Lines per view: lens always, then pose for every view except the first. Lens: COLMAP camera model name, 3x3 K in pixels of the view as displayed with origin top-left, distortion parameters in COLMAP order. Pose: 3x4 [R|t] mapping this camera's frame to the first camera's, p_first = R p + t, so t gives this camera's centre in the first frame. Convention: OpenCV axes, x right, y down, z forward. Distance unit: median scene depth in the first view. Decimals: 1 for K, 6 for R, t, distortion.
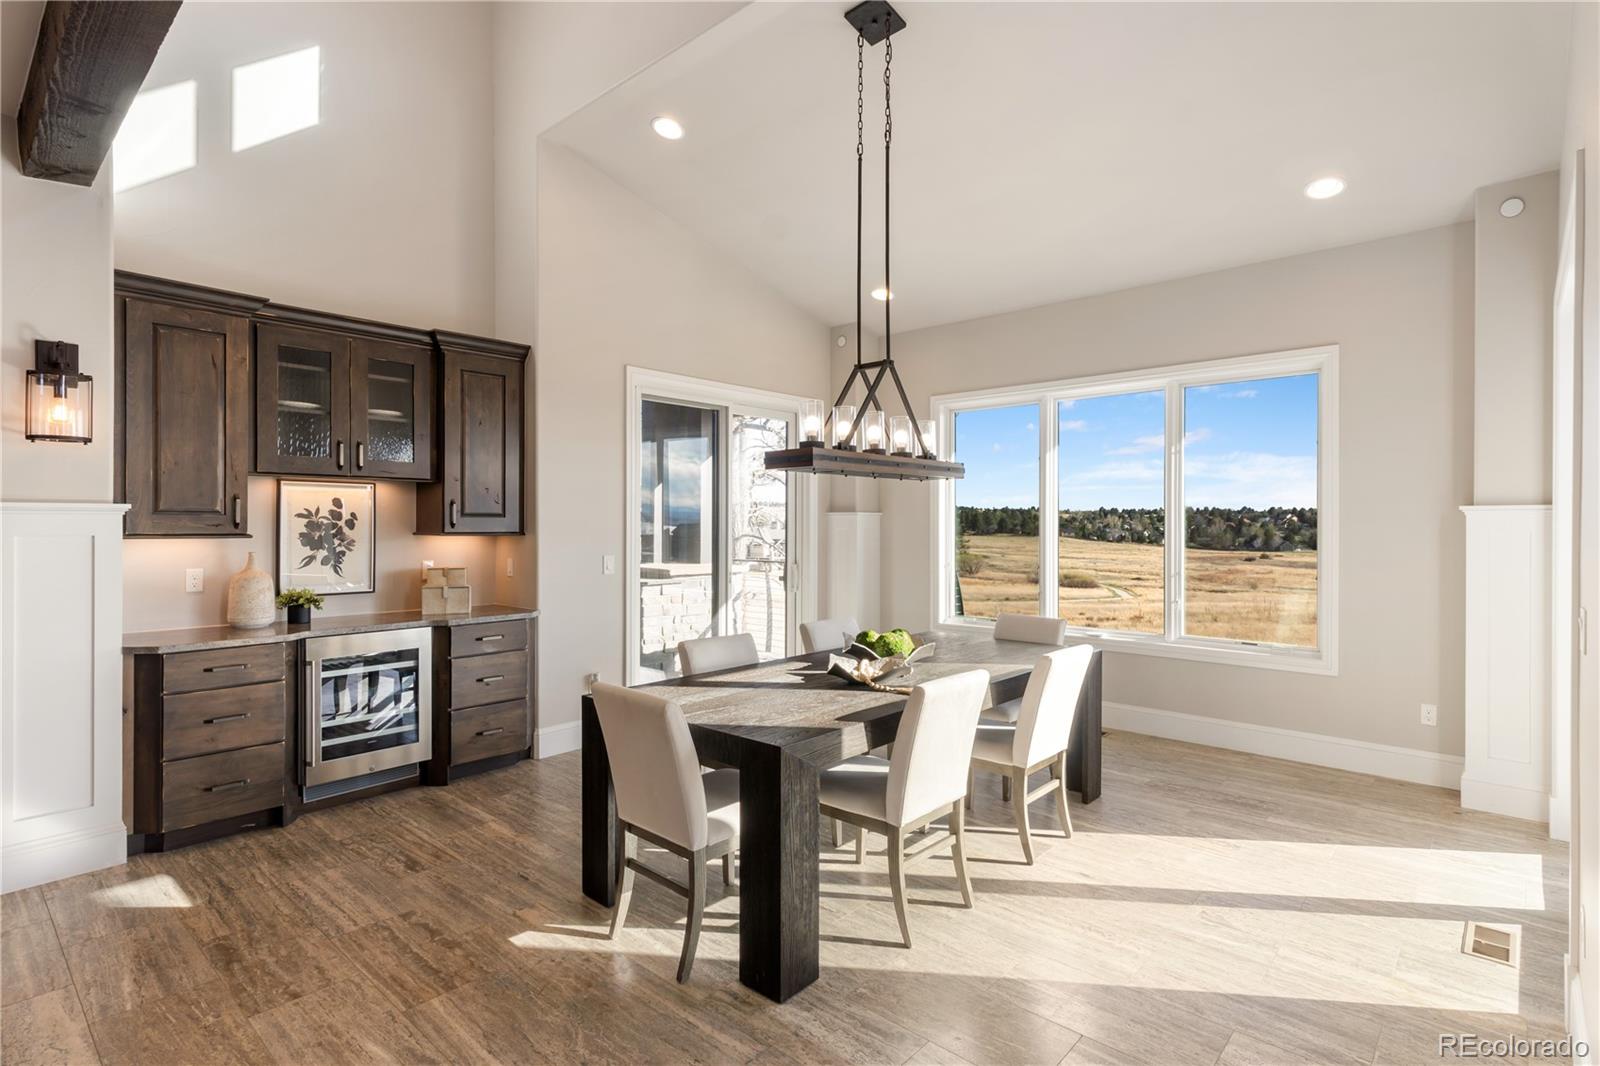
lens RADIAL K [[794.4, 0, 797.9], [0, 794.4, 521.4], [0, 0, 1]] dist [0.003106, 0.000476]
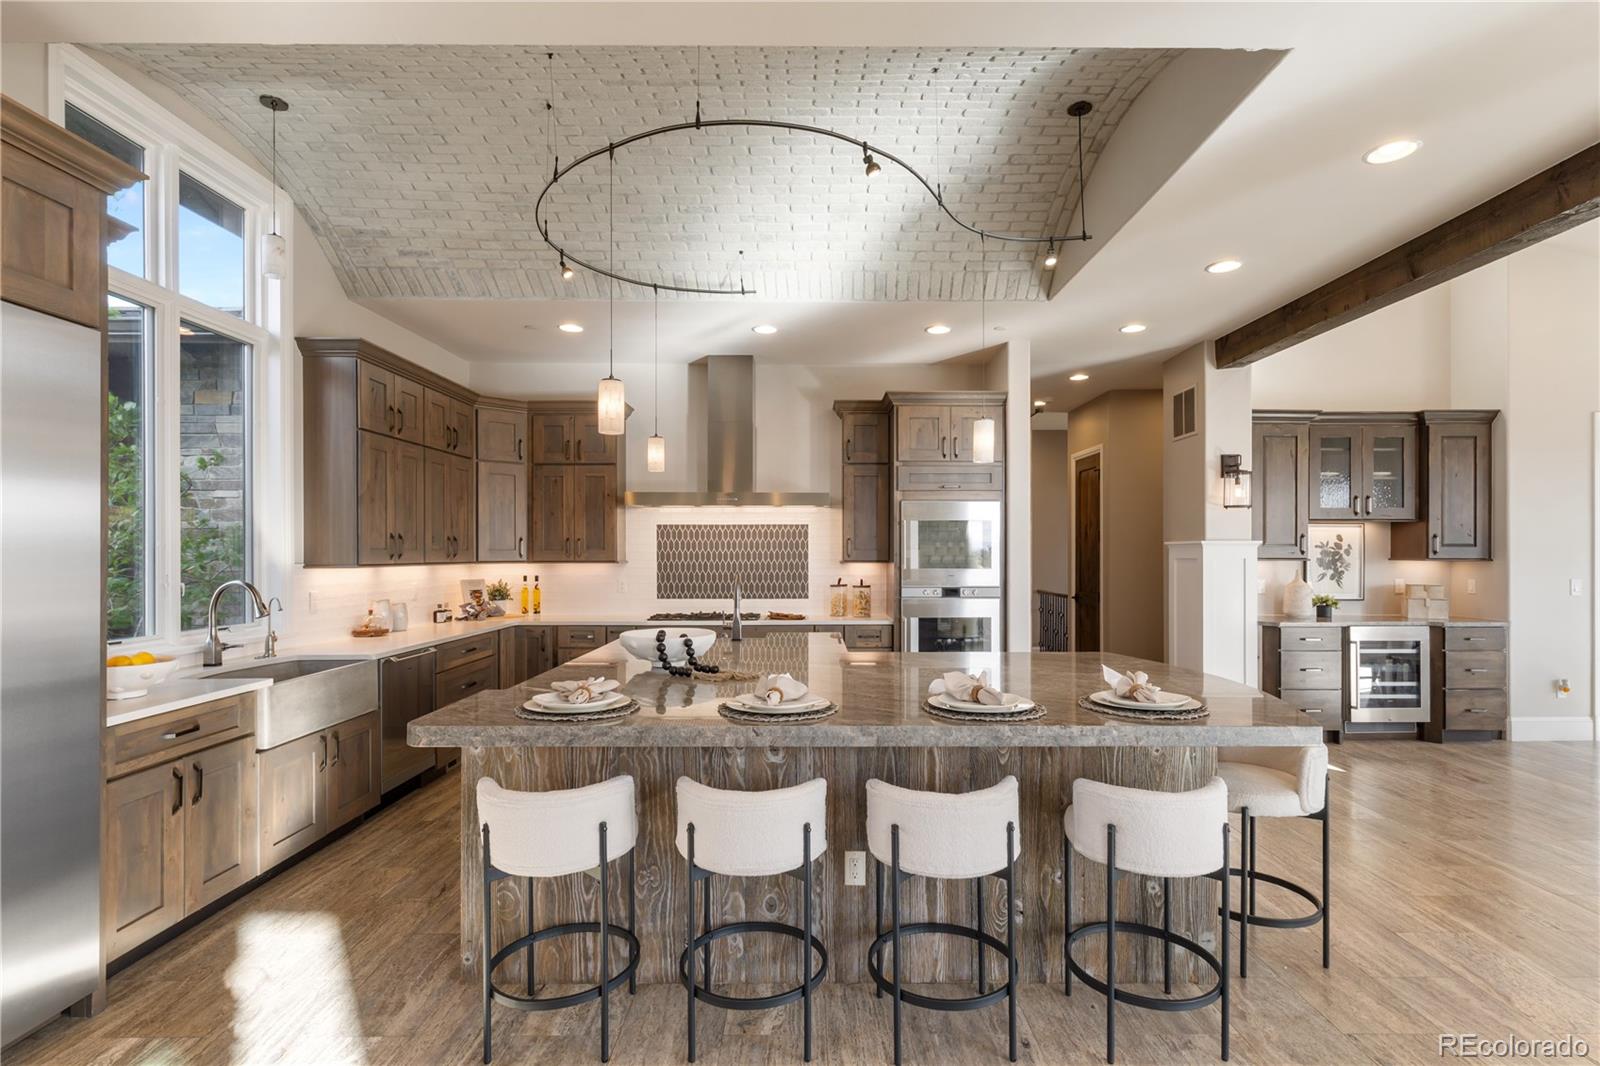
lens RADIAL K [[763.3, 0, 807.0], [0, 763.3, 548.5], [0, 0, 1]] dist [0.006906, 0.000421]
pose [[0.685272, -0.005082, -0.728269, -0.220774], [0.003366, 0.999987, -0.003810, -0.001413], [0.728279, 0.000159, 0.685281, -0.674795]]
